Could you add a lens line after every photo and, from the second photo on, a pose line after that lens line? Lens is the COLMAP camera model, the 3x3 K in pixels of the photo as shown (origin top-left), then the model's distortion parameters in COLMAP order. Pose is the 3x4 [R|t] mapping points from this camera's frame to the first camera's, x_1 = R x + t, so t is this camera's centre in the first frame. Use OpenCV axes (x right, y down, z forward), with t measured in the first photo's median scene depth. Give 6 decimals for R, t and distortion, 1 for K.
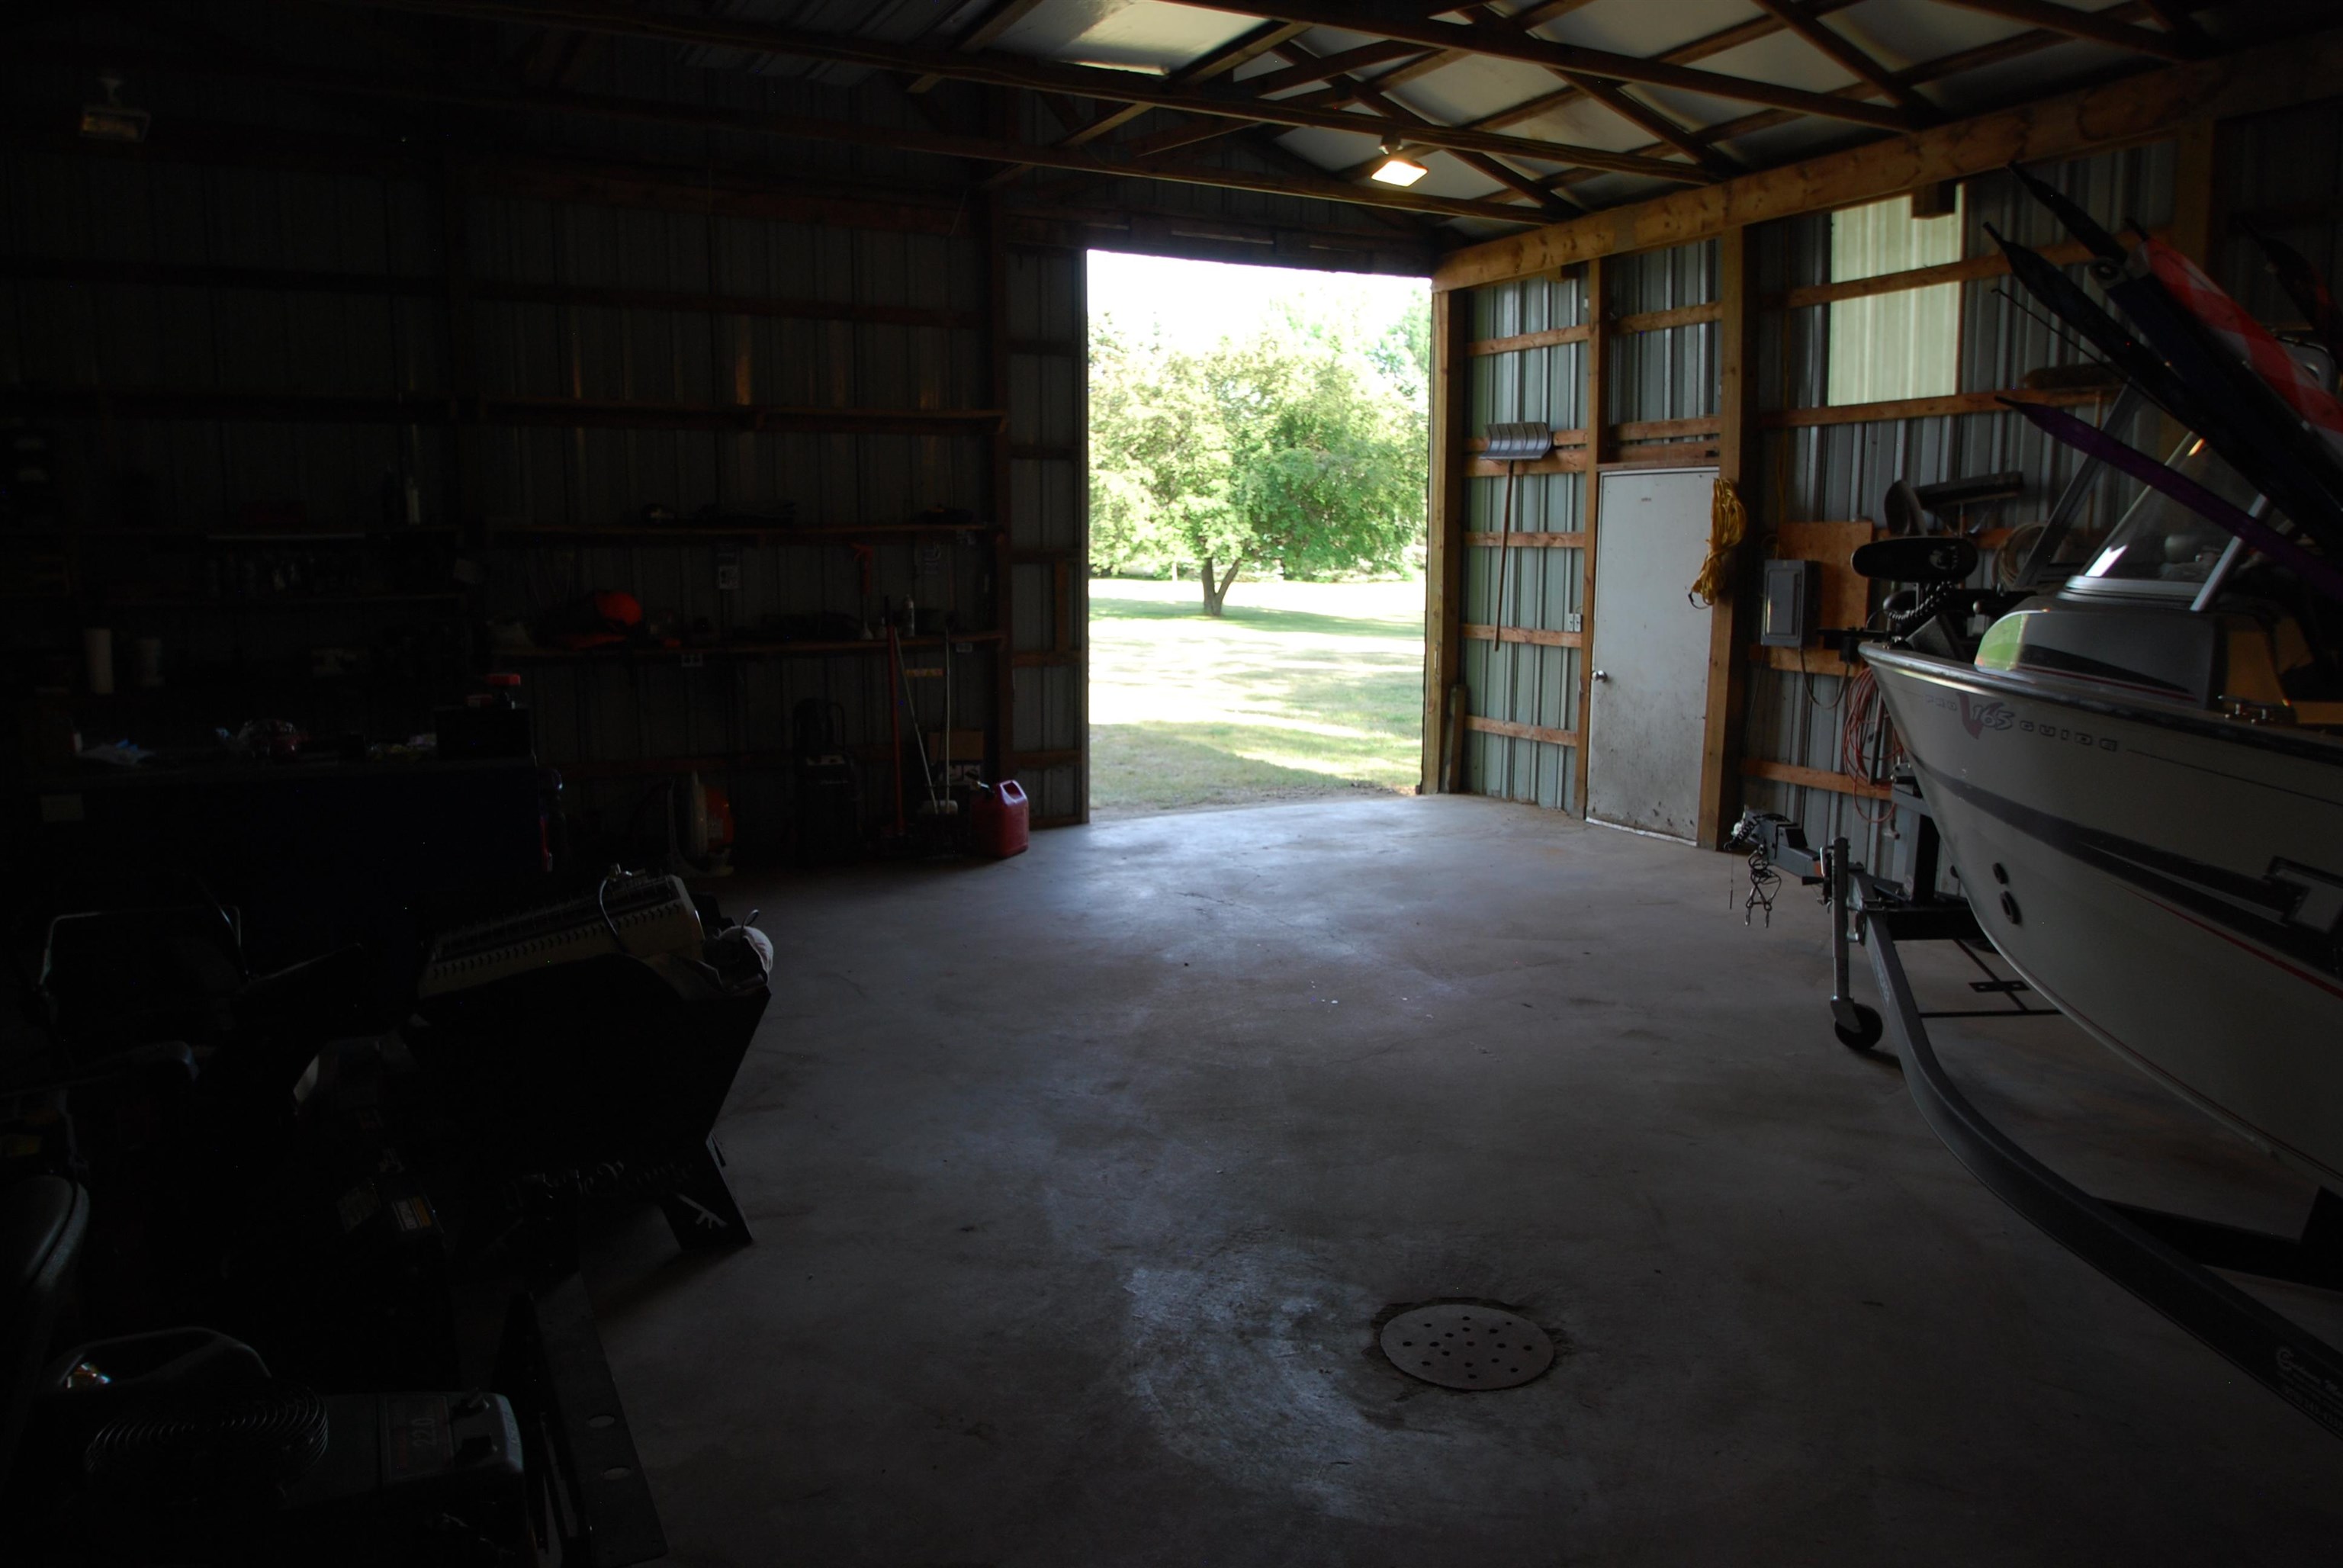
lens RADIAL K [[1625.0, 0, 1177.5], [0, 1625.0, 795.4], [0, 0, 1]] dist [-0.072464, 0.002763]
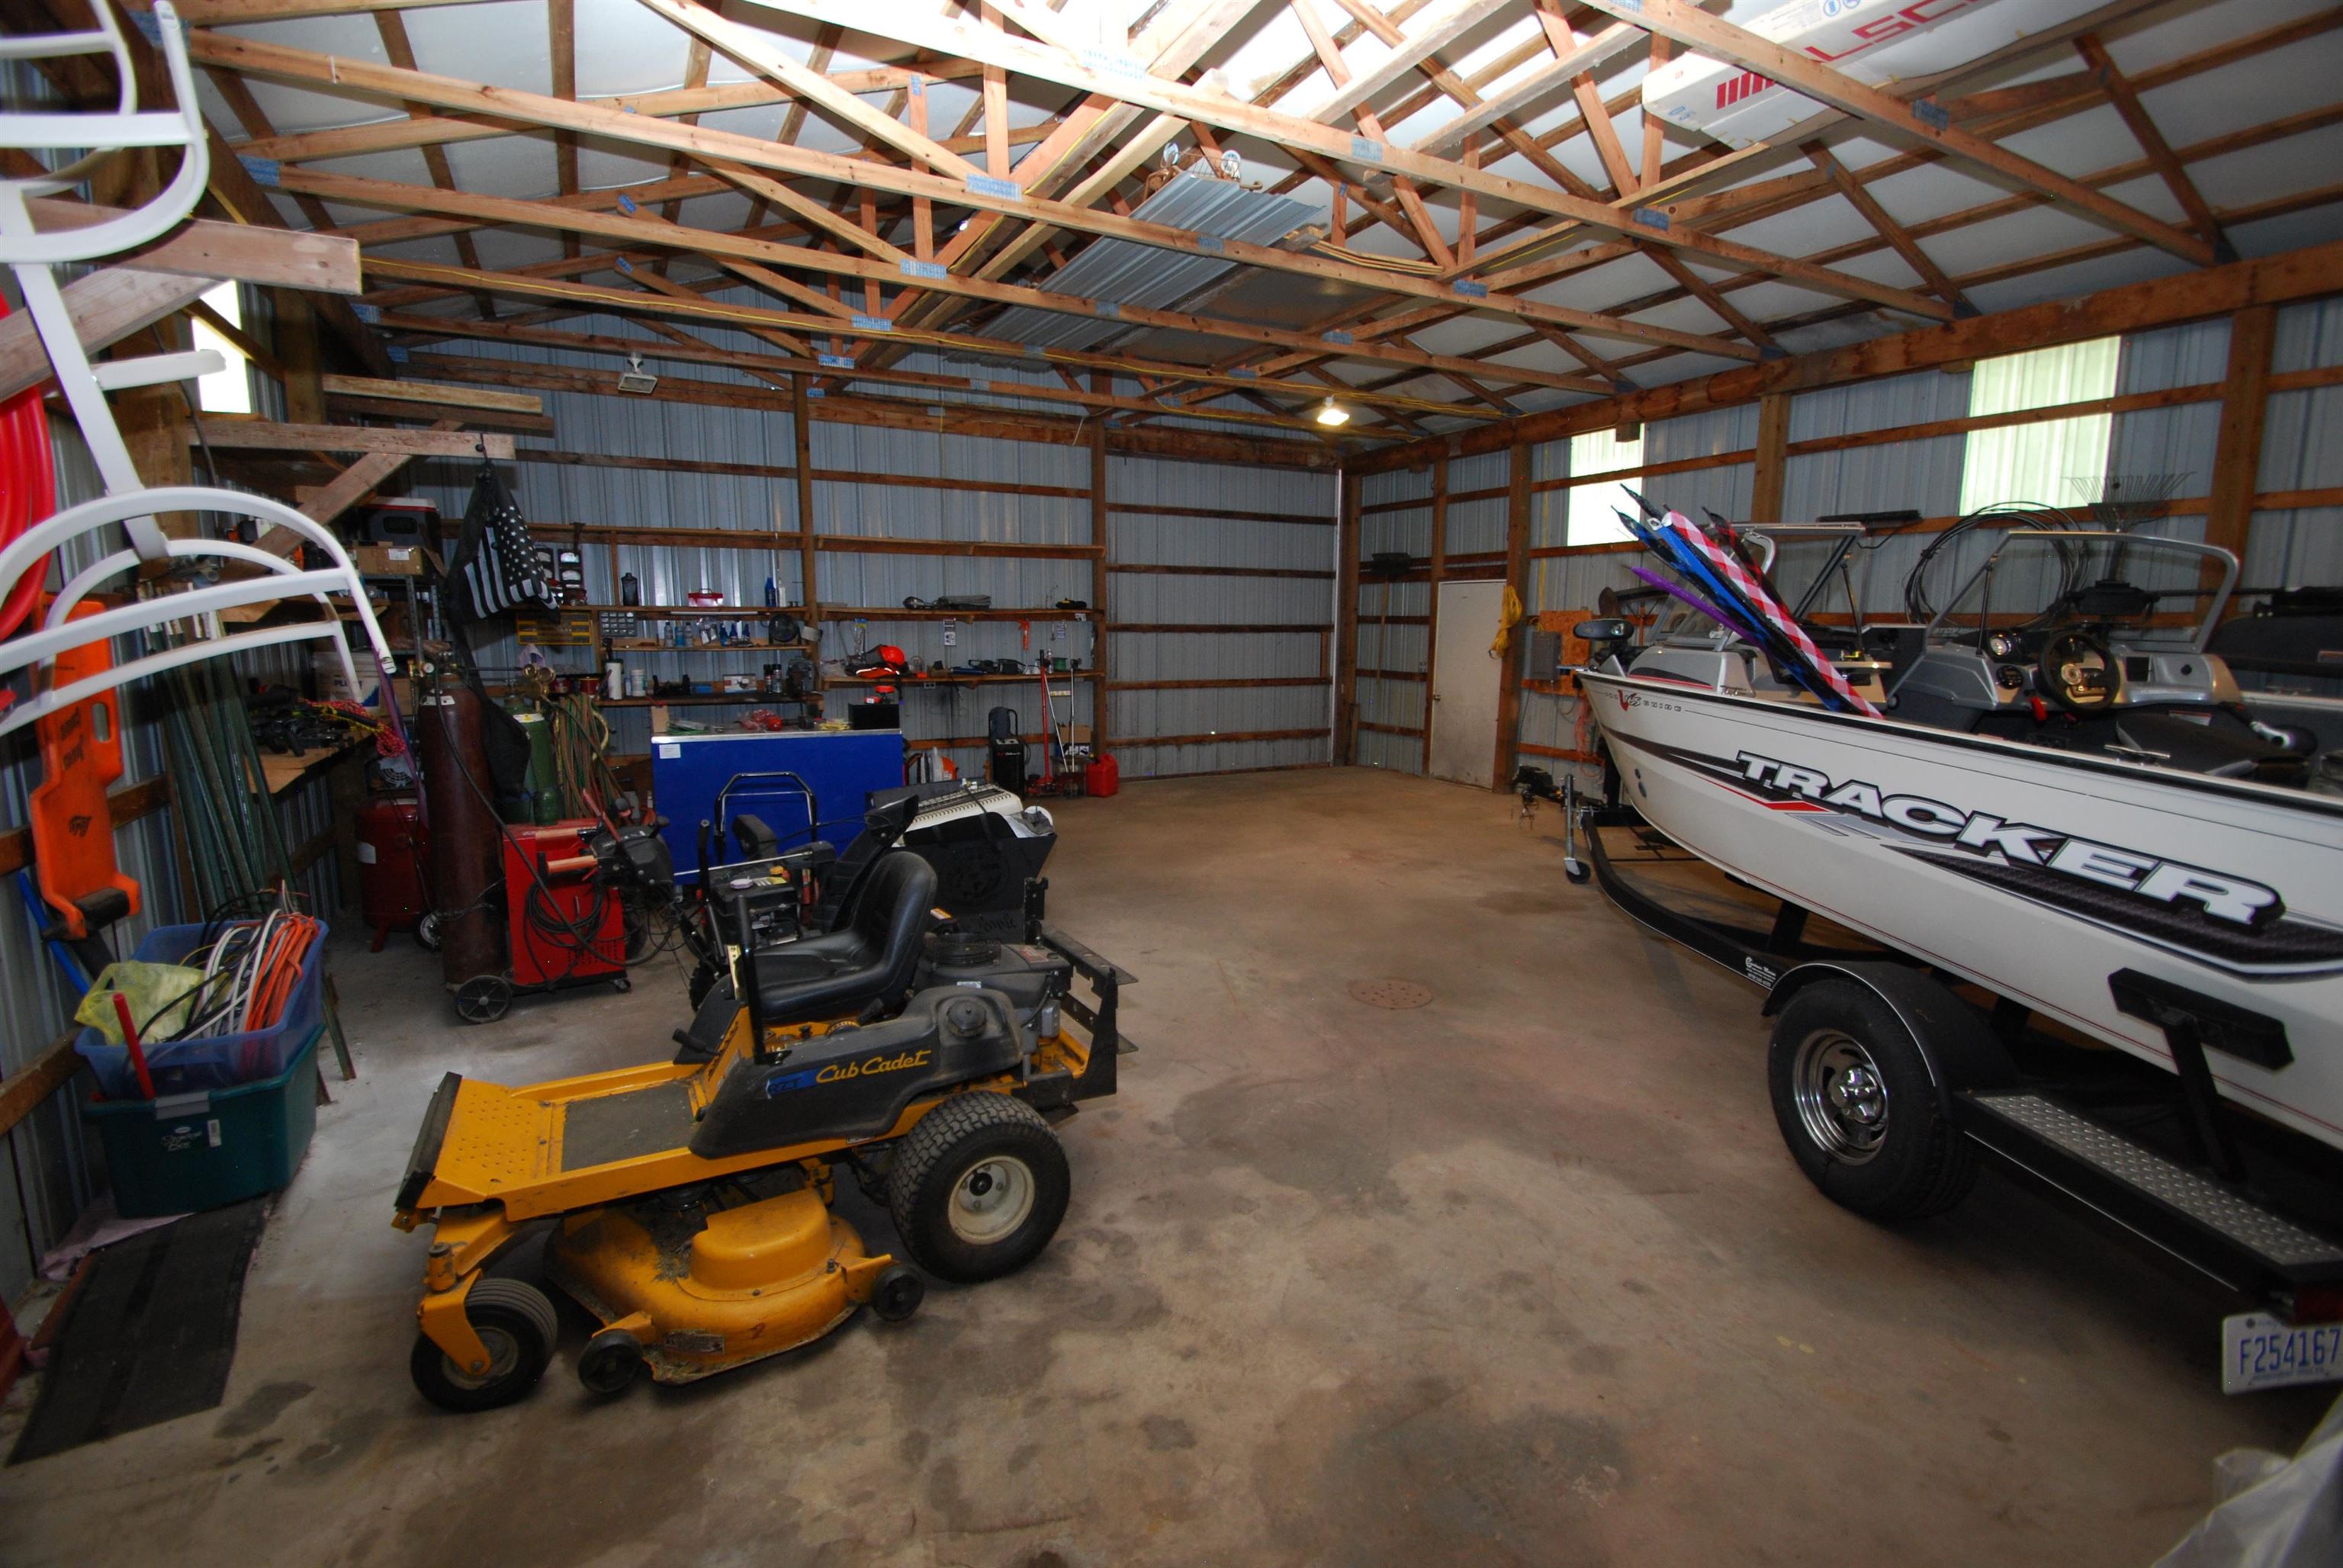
lens RADIAL K [[1047.0, 0, 1171.5], [0, 1047.0, 784.0], [0, 0, 1]] dist [-0.001242, -0.000301]
pose [[0.999887, 0.000859, 0.015023, -0.063016], [-0.000857, 1.000000, -0.000171, 0.029322], [-0.015023, 0.000158, 0.999887, -0.189931]]
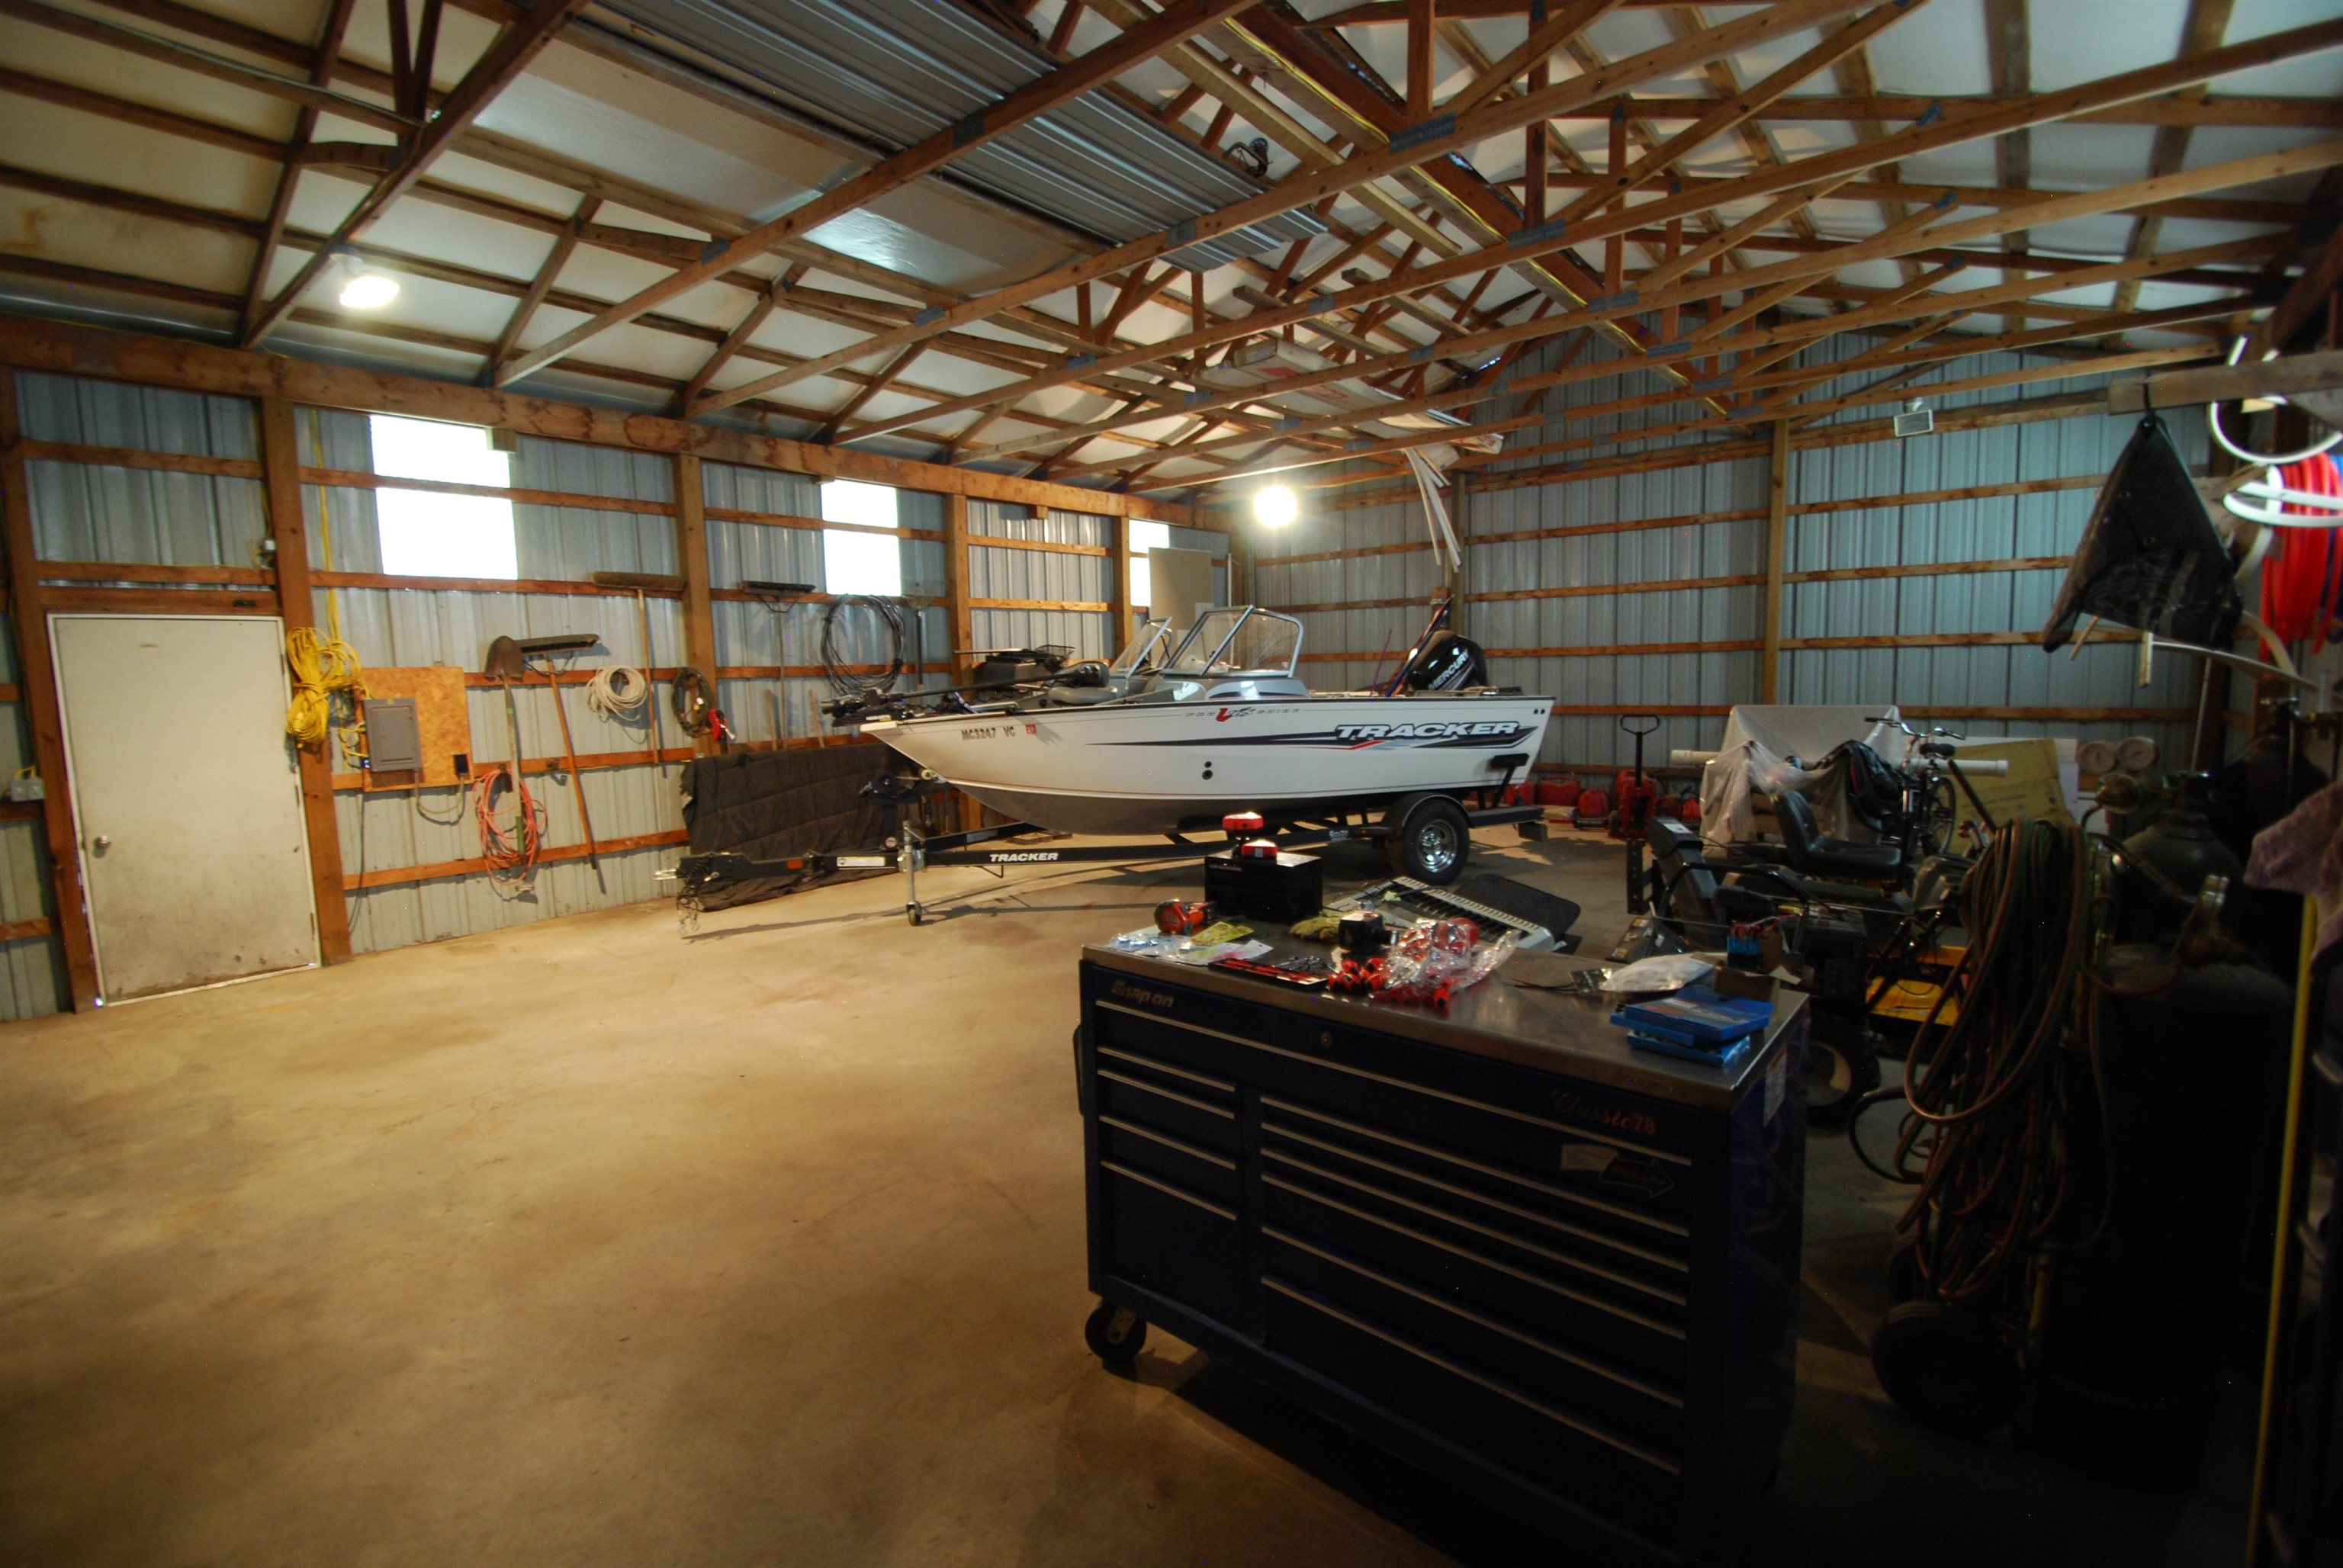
lens RADIAL K [[1047.0, 0, 1171.5], [0, 1047.0, 784.0], [0, 0, 1]] dist [-0.001242, -0.000301]
pose [[-0.408128, -0.088330, 0.908641, -0.627908], [0.167798, 0.971093, 0.169769, -0.129619], [-0.897371, 0.221756, -0.381509, 0.858224]]
